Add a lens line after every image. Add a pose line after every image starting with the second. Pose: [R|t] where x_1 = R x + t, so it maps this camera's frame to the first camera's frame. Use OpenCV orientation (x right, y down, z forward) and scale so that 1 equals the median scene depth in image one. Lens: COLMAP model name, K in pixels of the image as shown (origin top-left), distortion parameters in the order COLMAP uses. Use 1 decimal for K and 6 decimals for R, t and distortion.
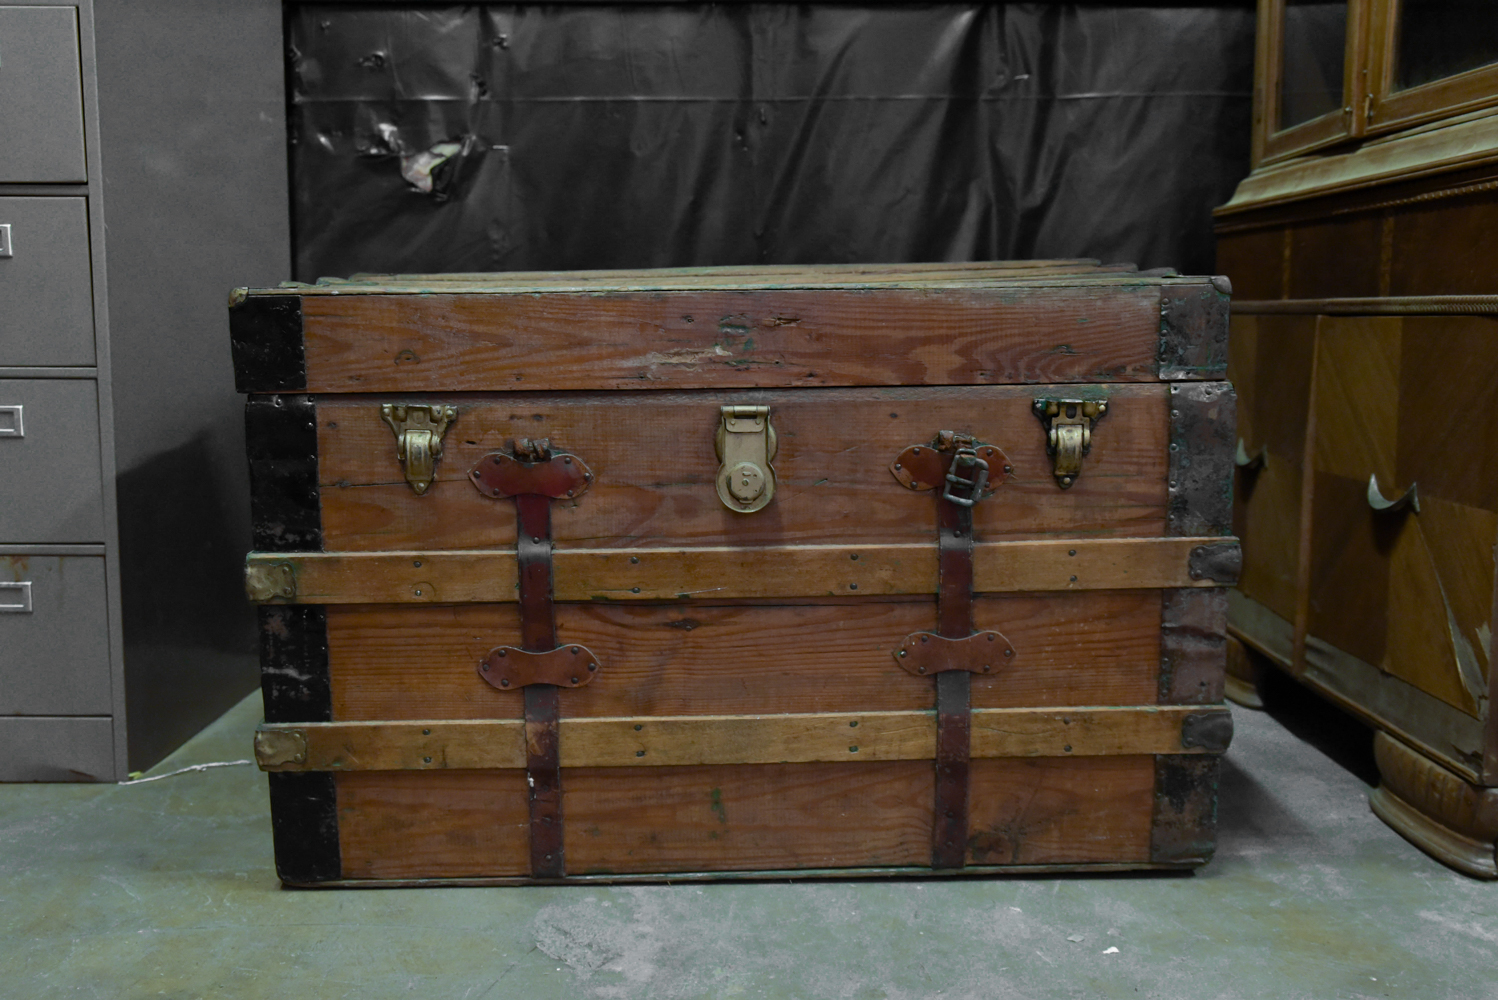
lens RADIAL K [[1574.4, 0, 740.5], [0, 1574.4, 509.3], [0, 0, 1]] dist [-0.009426, 0.000000]
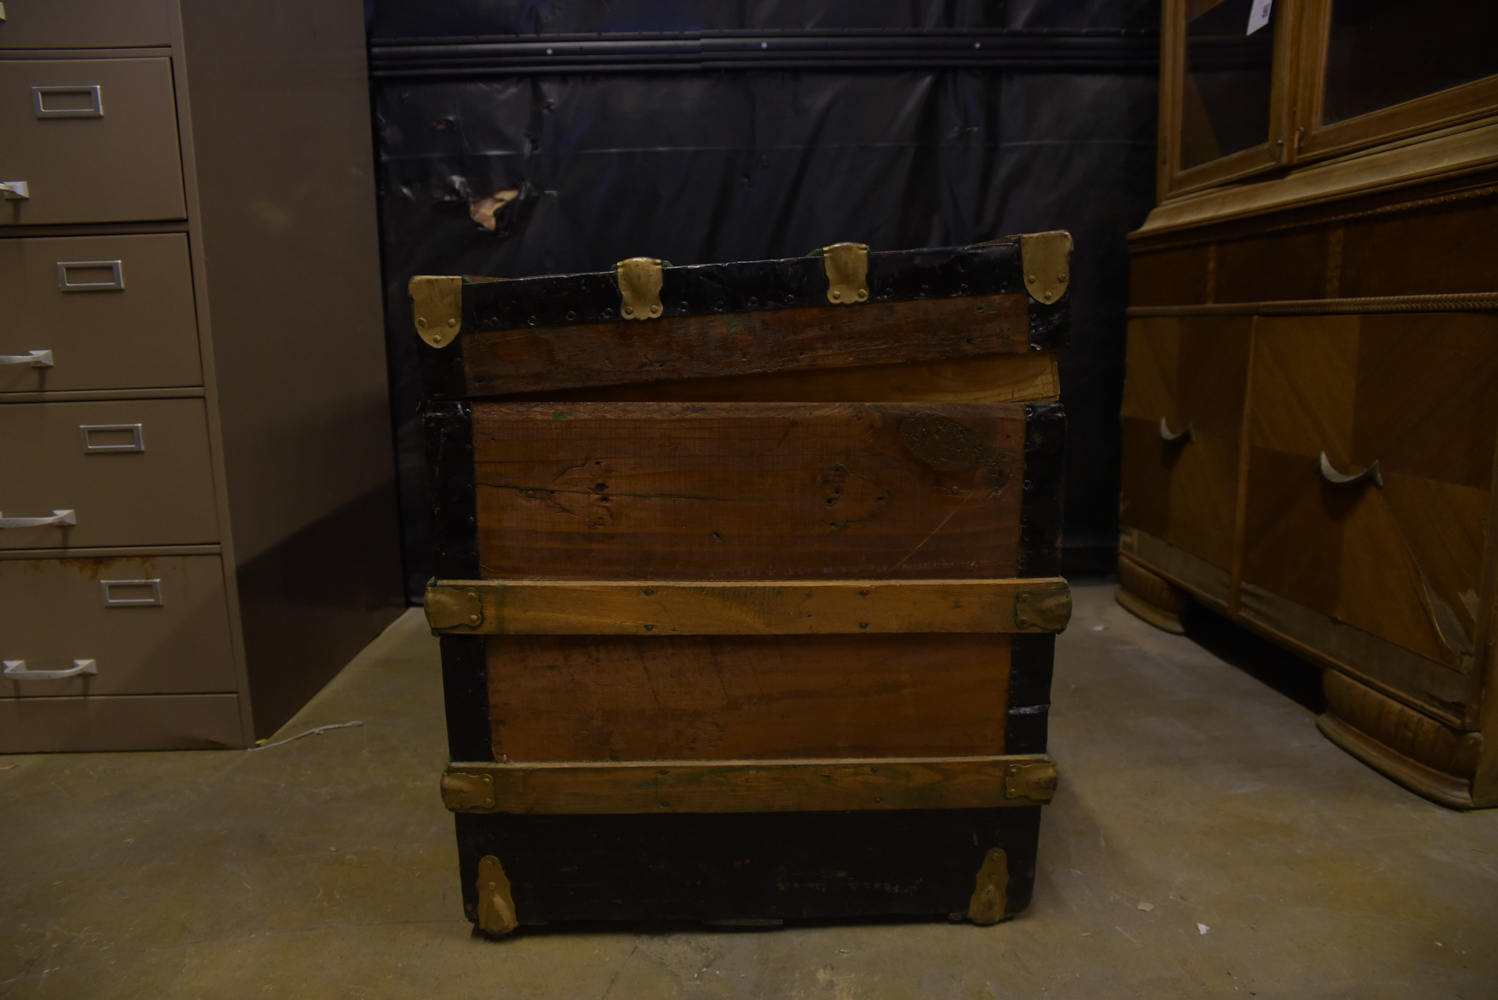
lens RADIAL K [[1006.5, 0, 735.7], [0, 1006.5, 507.1], [0, 0, 1]] dist [-0.116858, 0.069079]
pose [[0.998743, -0.030459, 0.039814, -0.075370], [0.028322, 0.998184, 0.053158, -0.036911], [-0.041361, -0.051964, 0.997792, 0.340663]]
